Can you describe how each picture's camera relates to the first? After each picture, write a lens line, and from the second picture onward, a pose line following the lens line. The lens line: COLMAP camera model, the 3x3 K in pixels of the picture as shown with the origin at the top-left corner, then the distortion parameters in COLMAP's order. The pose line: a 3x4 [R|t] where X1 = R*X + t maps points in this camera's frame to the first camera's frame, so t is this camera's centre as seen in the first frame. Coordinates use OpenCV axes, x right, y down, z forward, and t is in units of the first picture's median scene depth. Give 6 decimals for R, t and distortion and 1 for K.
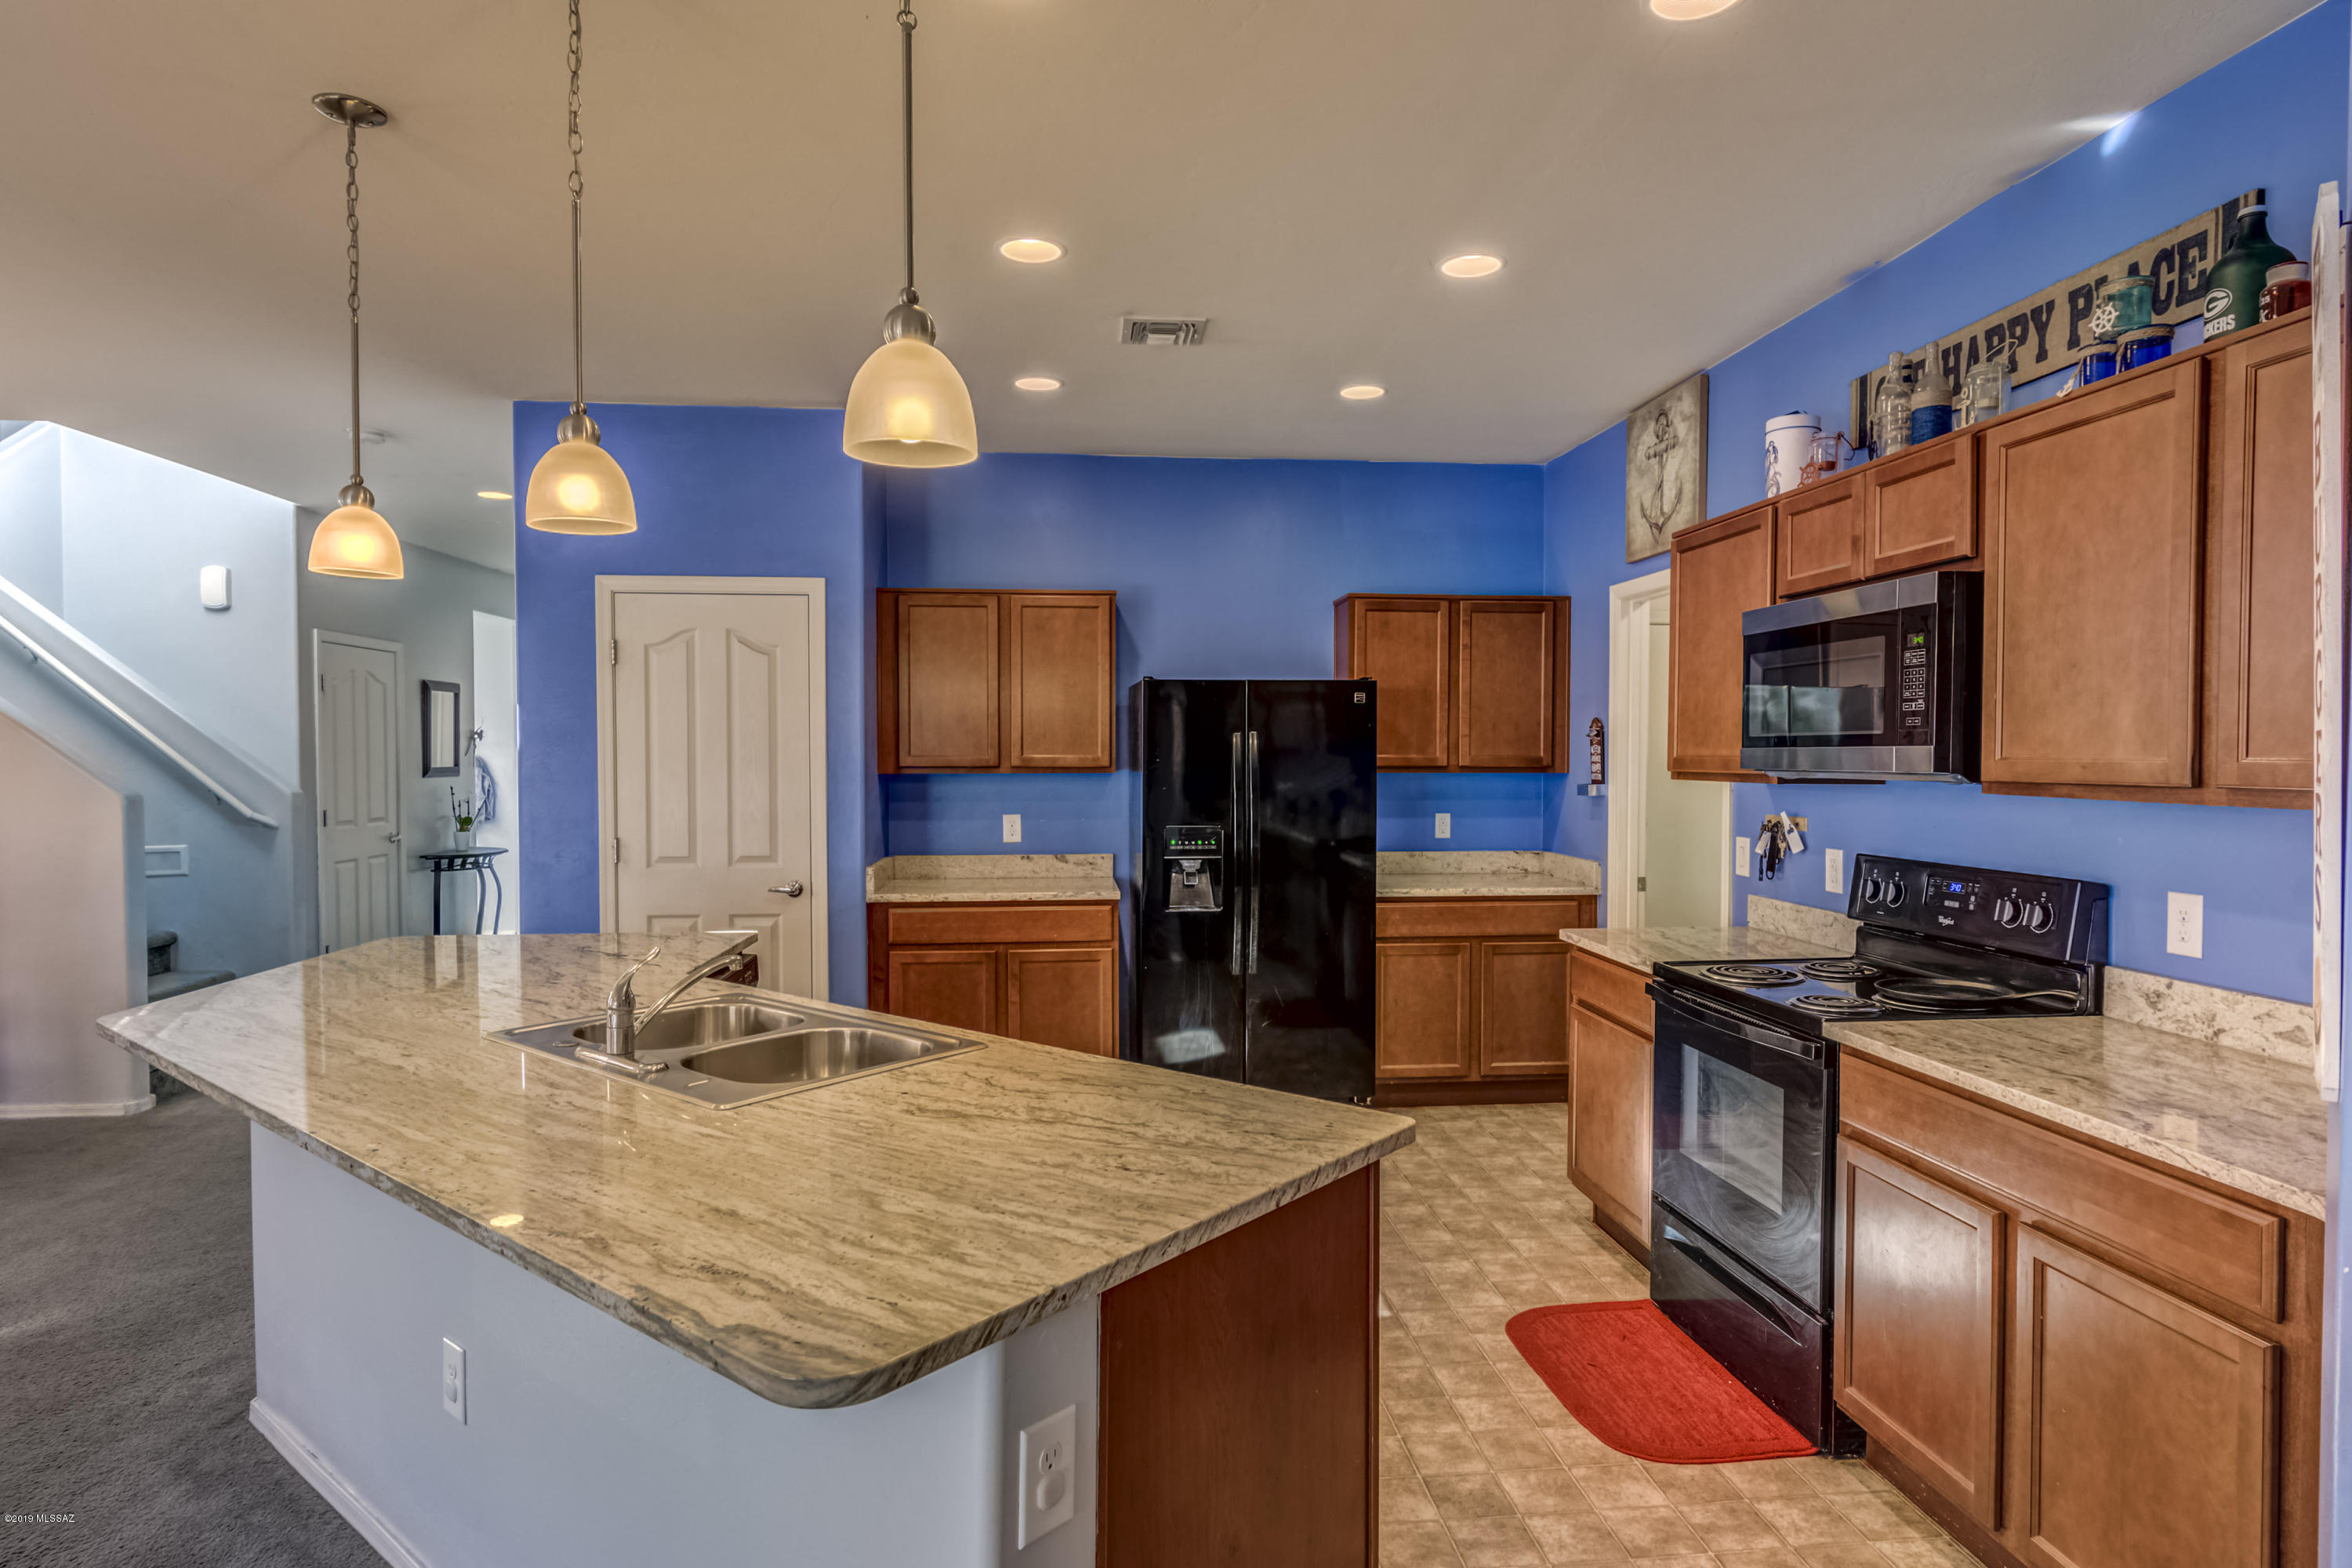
lens RADIAL K [[1291.3, 0, 1192.7], [0, 1291.3, 789.9], [0, 0, 1]] dist [0.000433, -0.002610]
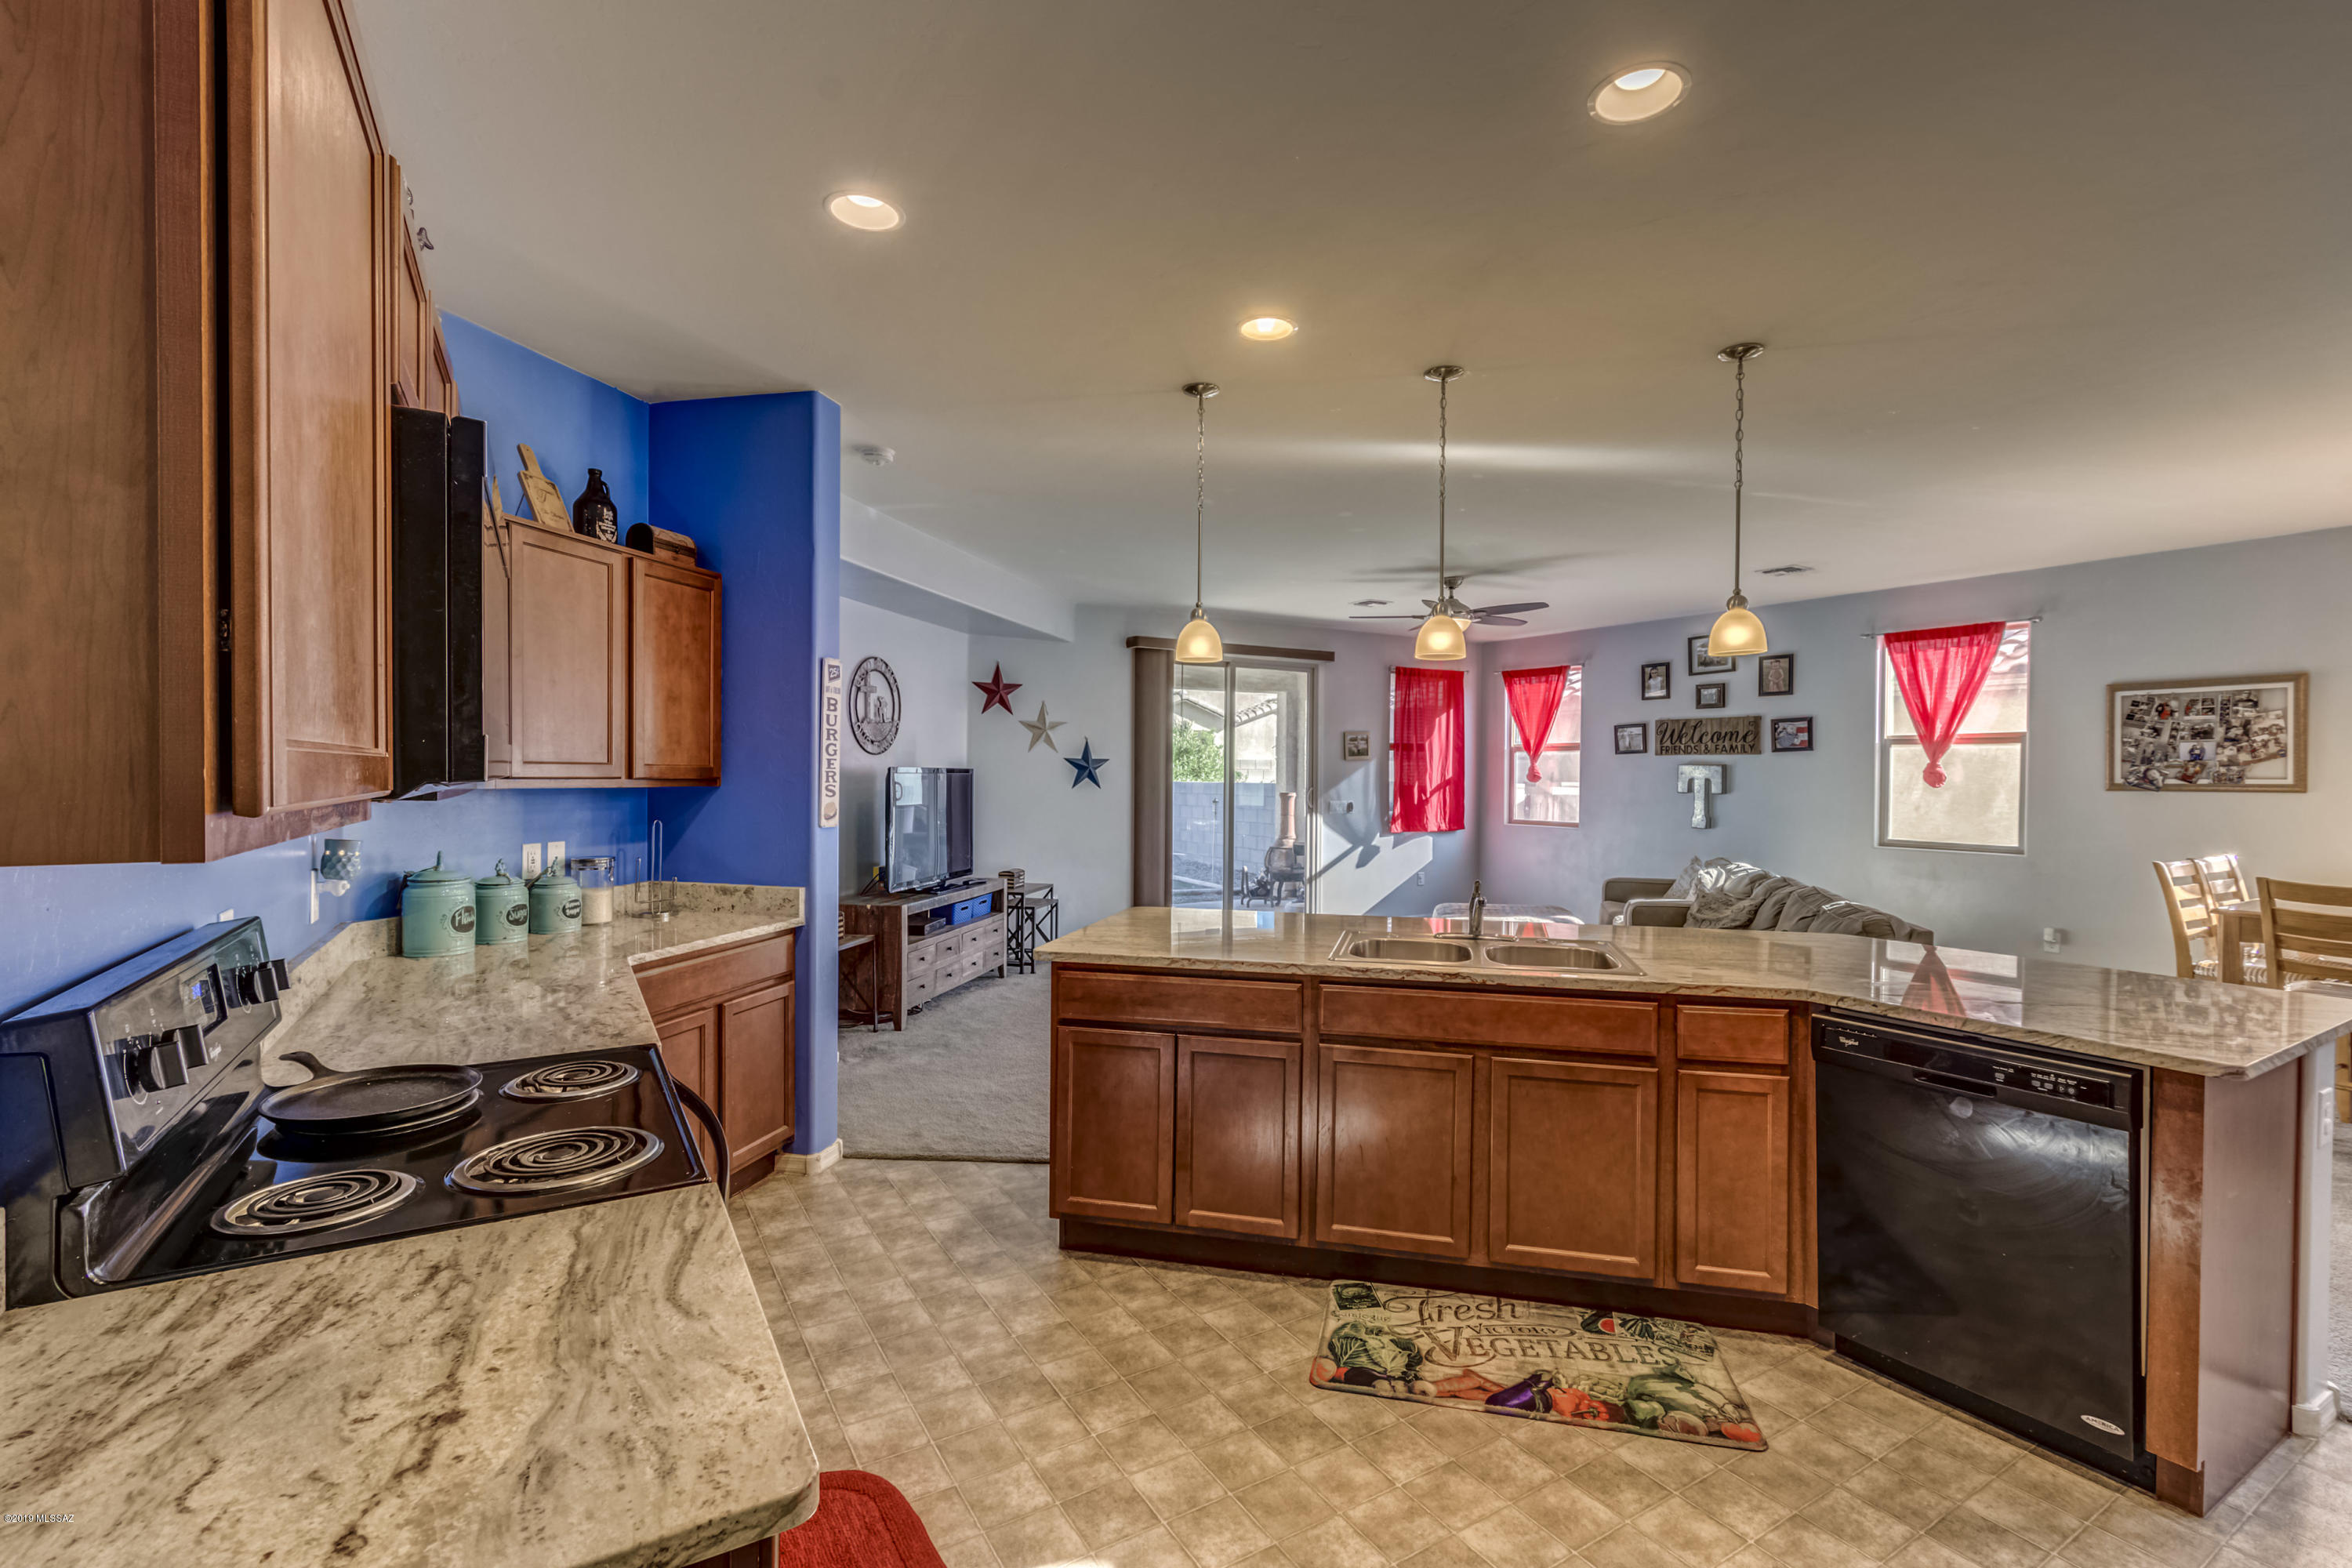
lens RADIAL K [[1049.0, 0, 1196.9], [0, 1049.0, 782.2], [0, 0, 1]] dist [0.004038, -0.001051]
pose [[-0.899769, -0.003647, -0.436352, 0.322088], [-0.020400, 0.999223, 0.033715, -0.028593], [0.435890, 0.039237, -0.899144, 1.260469]]
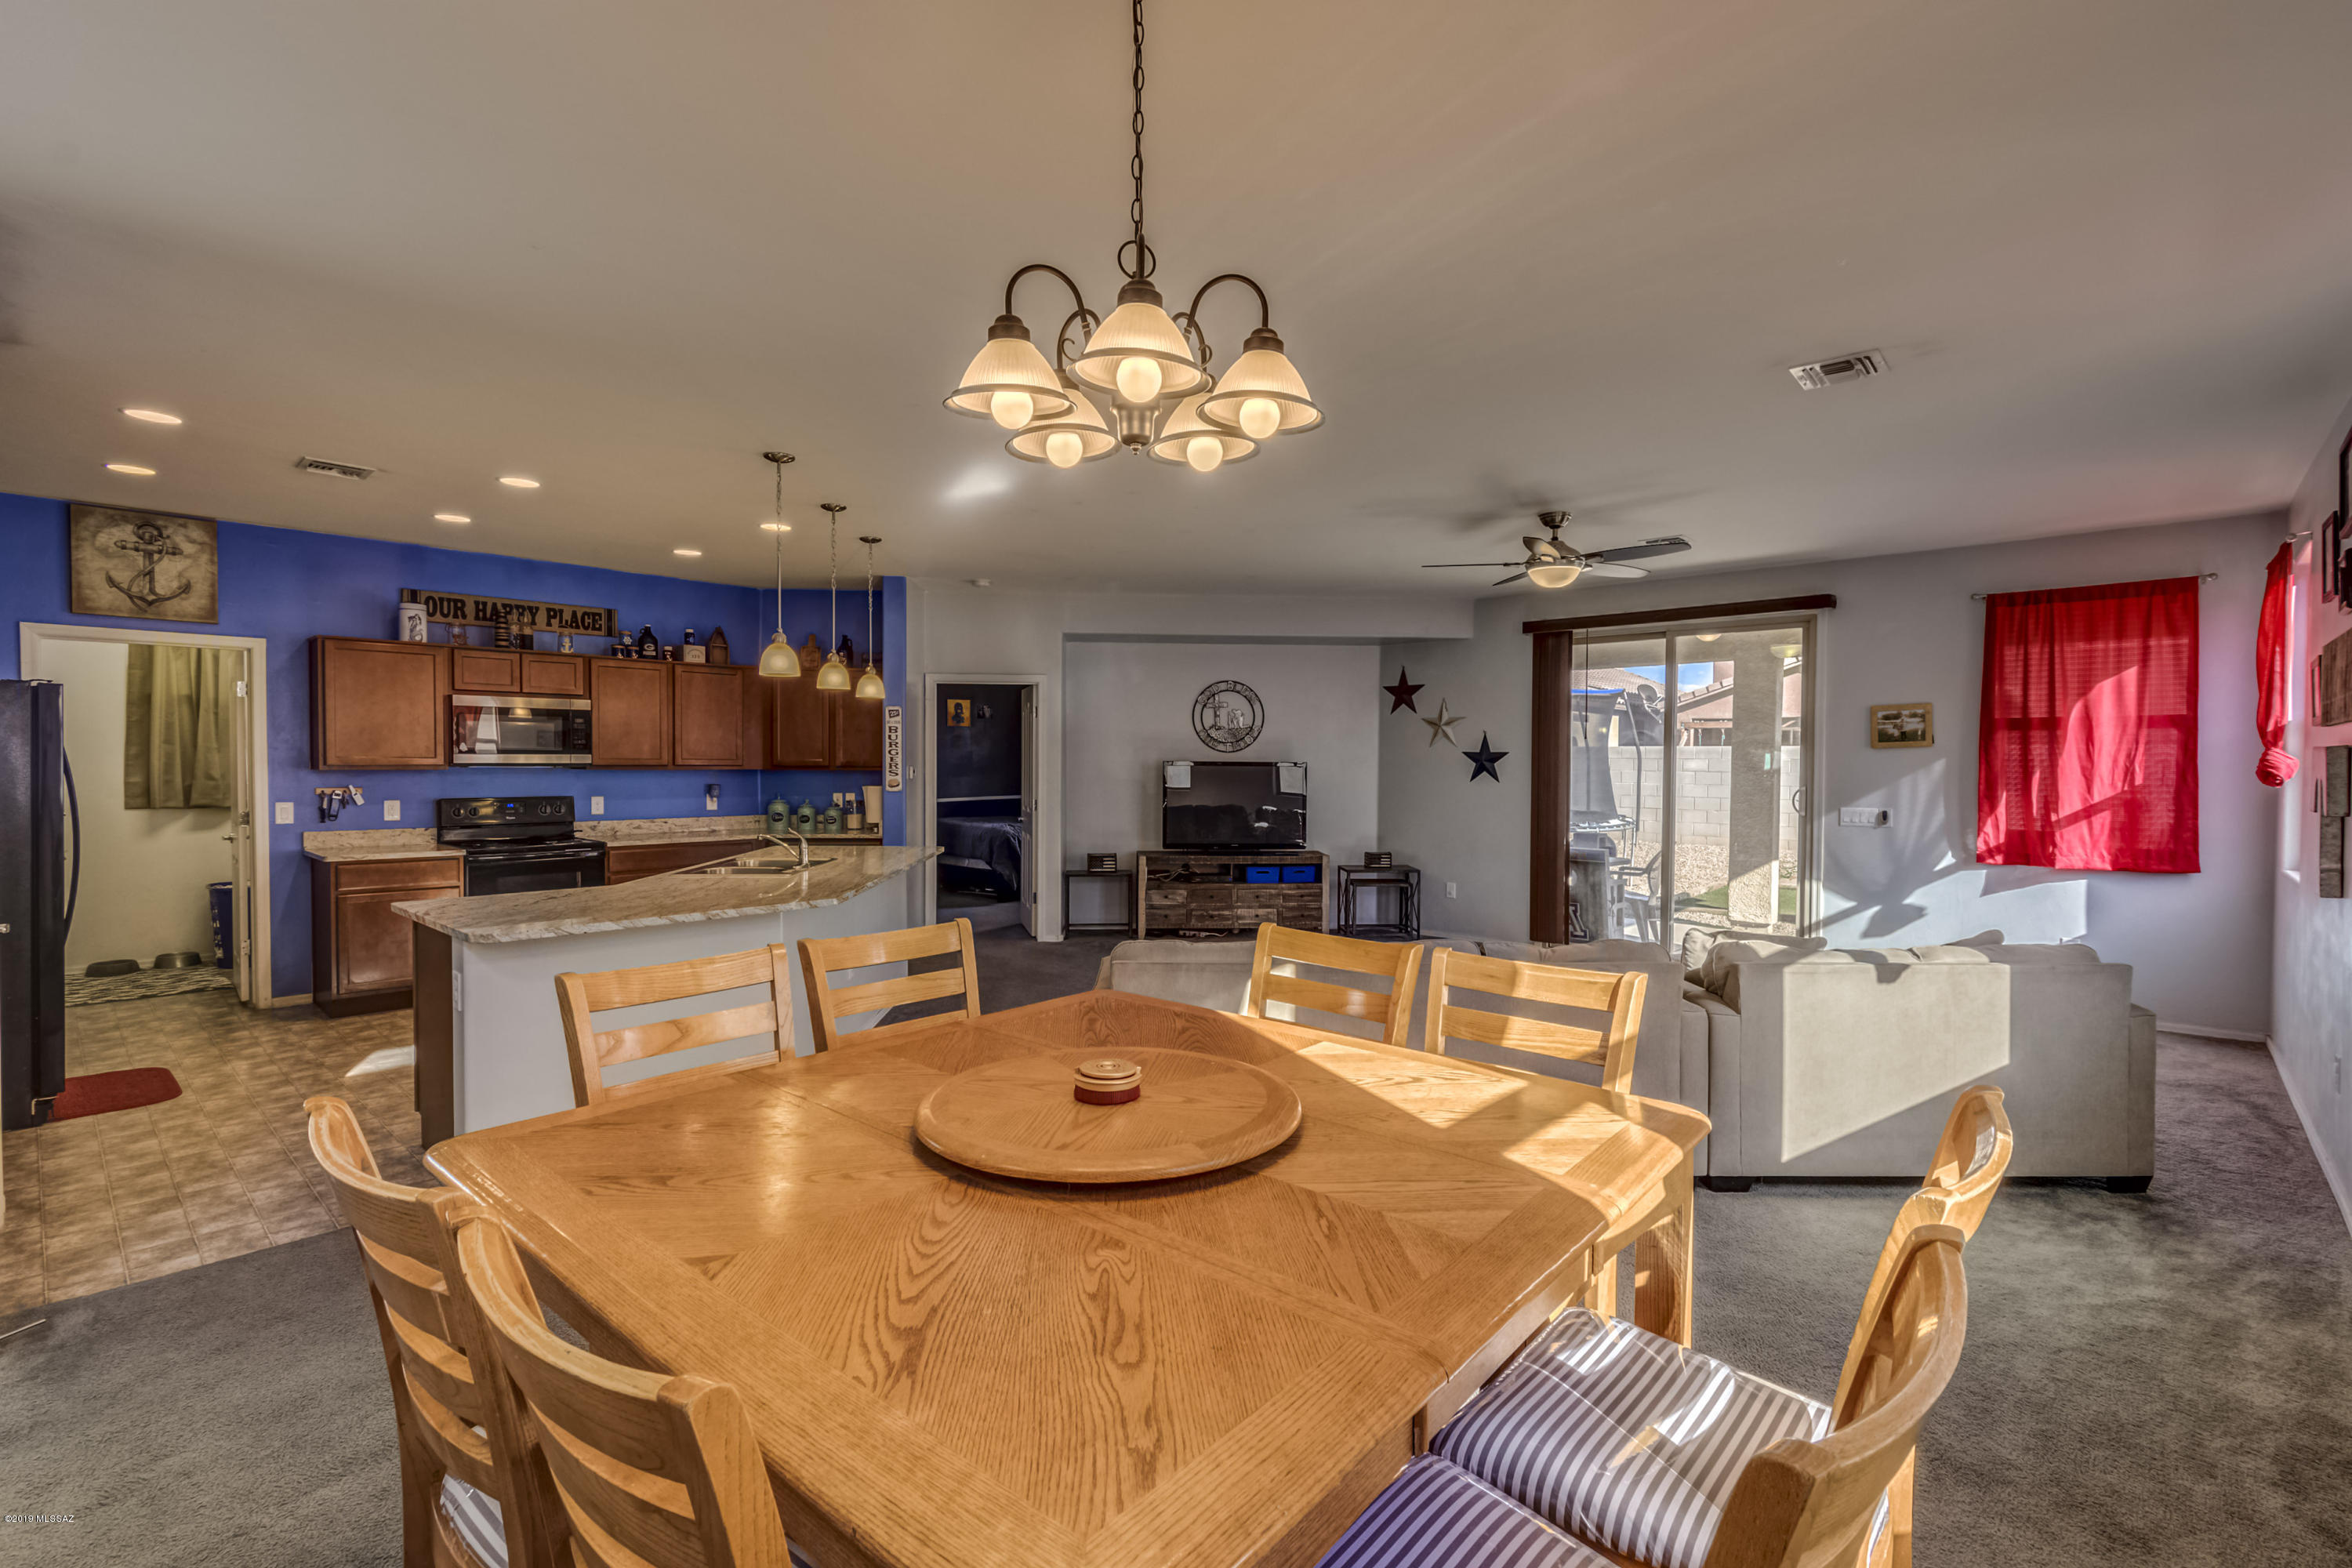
lens RADIAL K [[1049.0, 0, 1189.1], [0, 1049.0, 780.3], [0, 0, 1]] dist [0.004038, -0.001051]
pose [[-0.667886, -0.017956, 0.744047, -1.620363], [0.015138, 0.999174, 0.037701, -0.032246], [-0.744109, 0.036443, -0.667063, 1.125188]]
